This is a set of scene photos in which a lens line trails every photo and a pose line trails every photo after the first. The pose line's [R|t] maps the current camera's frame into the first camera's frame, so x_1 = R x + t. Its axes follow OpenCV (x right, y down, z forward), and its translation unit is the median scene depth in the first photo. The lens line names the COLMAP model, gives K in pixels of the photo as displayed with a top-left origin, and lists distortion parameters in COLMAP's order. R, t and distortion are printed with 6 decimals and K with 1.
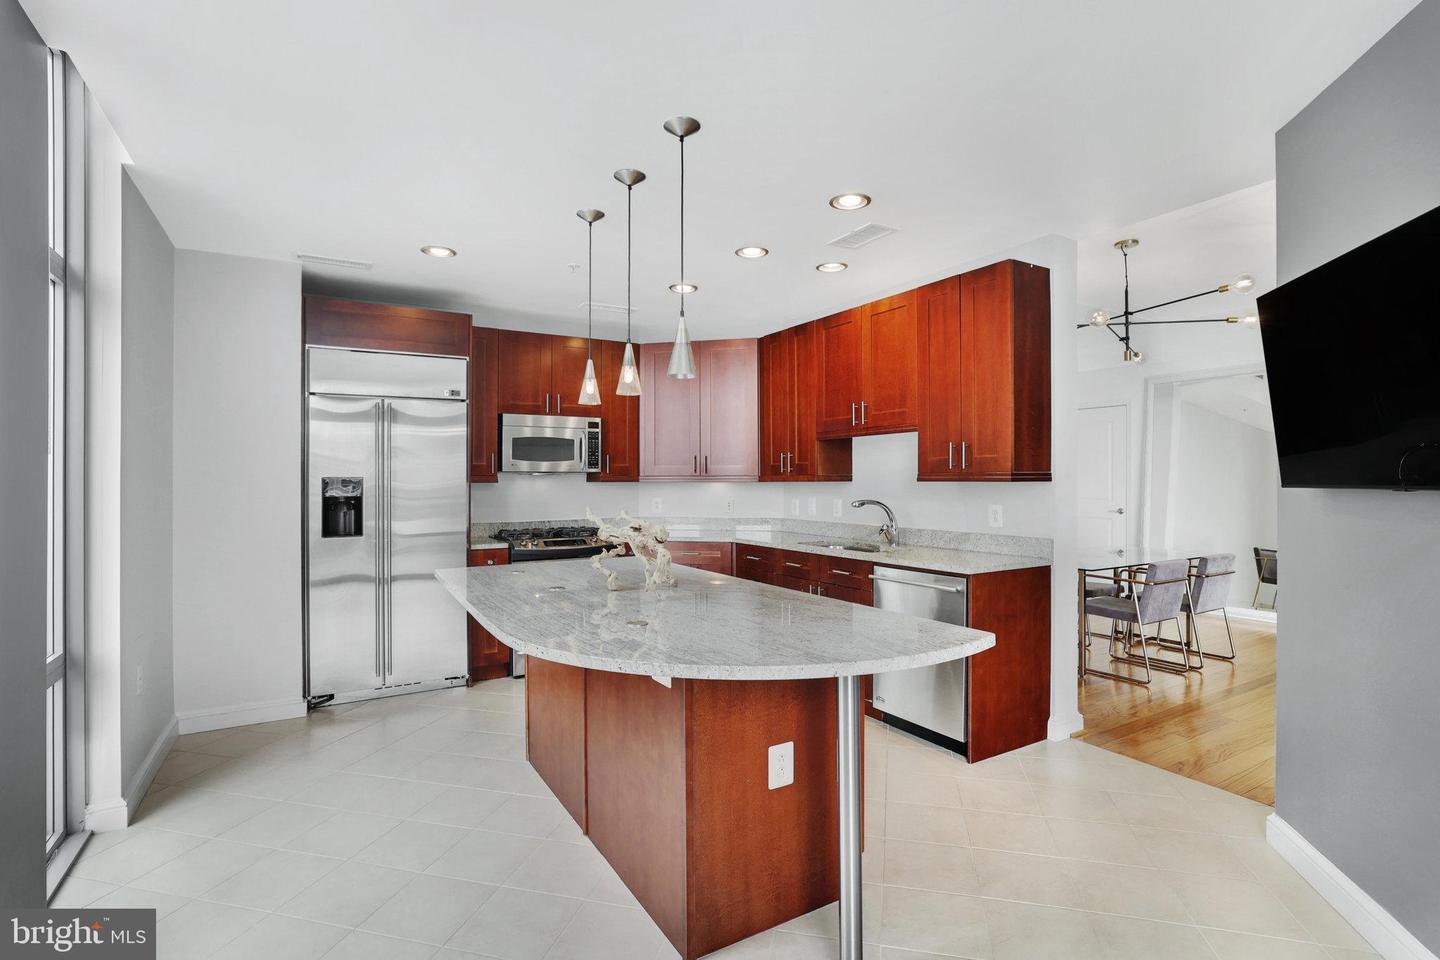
lens RADIAL K [[692.2, 0, 704.4], [0, 692.2, 480.8], [0, 0, 1]] dist [-0.029951, 0.011566]
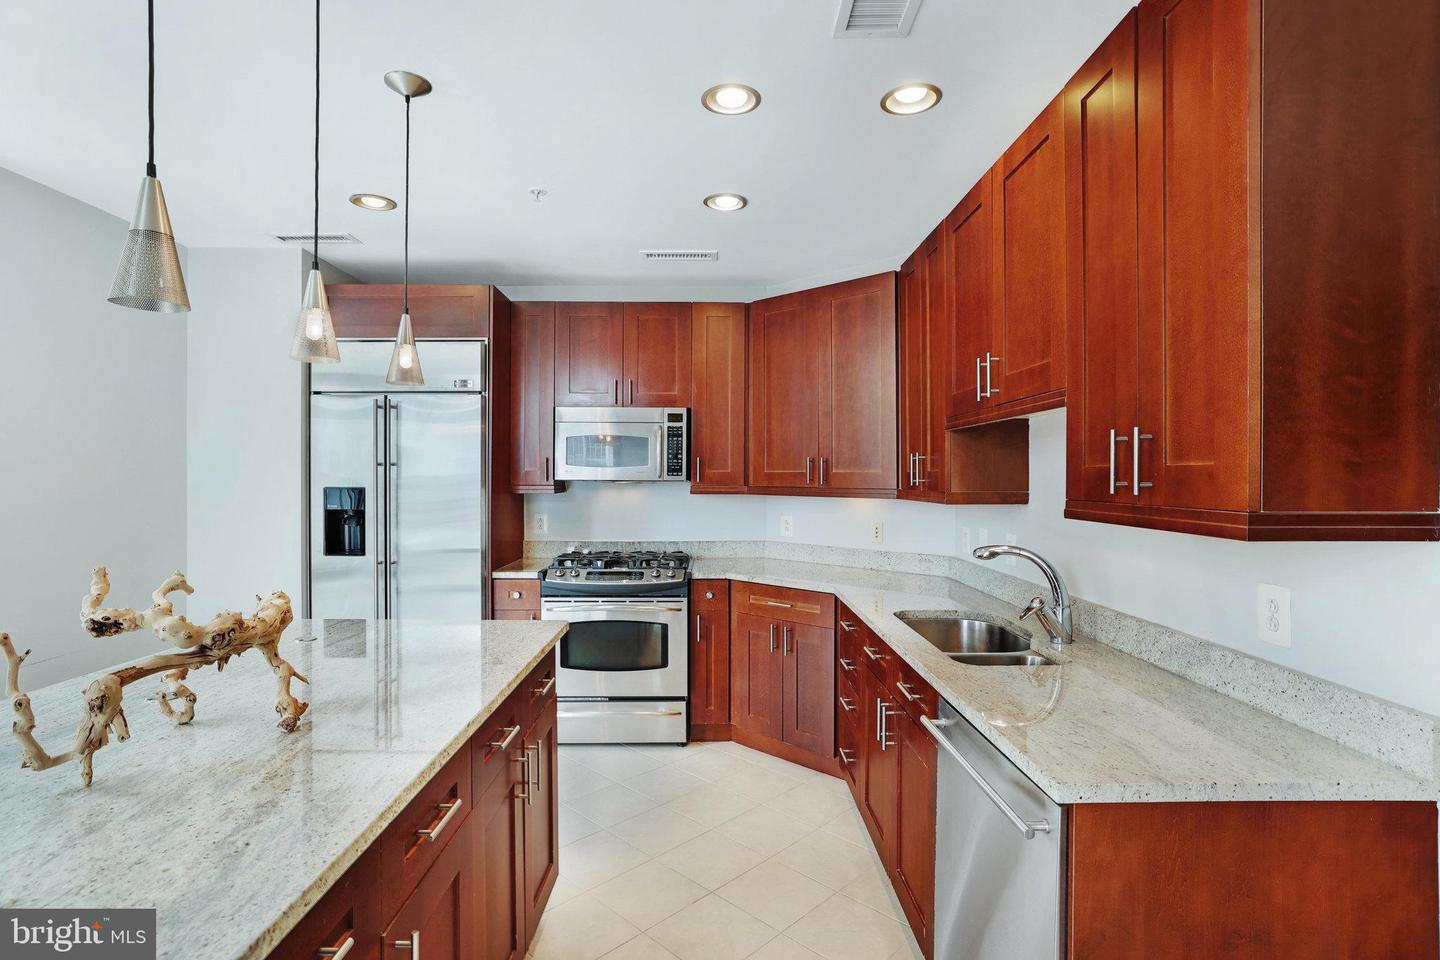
lens RADIAL K [[692.2, 0, 716.4], [0, 692.2, 476.7], [0, 0, 1]] dist [-0.029951, 0.011566]
pose [[0.873736, 0.007136, -0.486348, 0.303738], [-0.007722, 0.999970, 0.000799, -0.022529], [0.486339, 0.003058, 0.873765, 0.462948]]
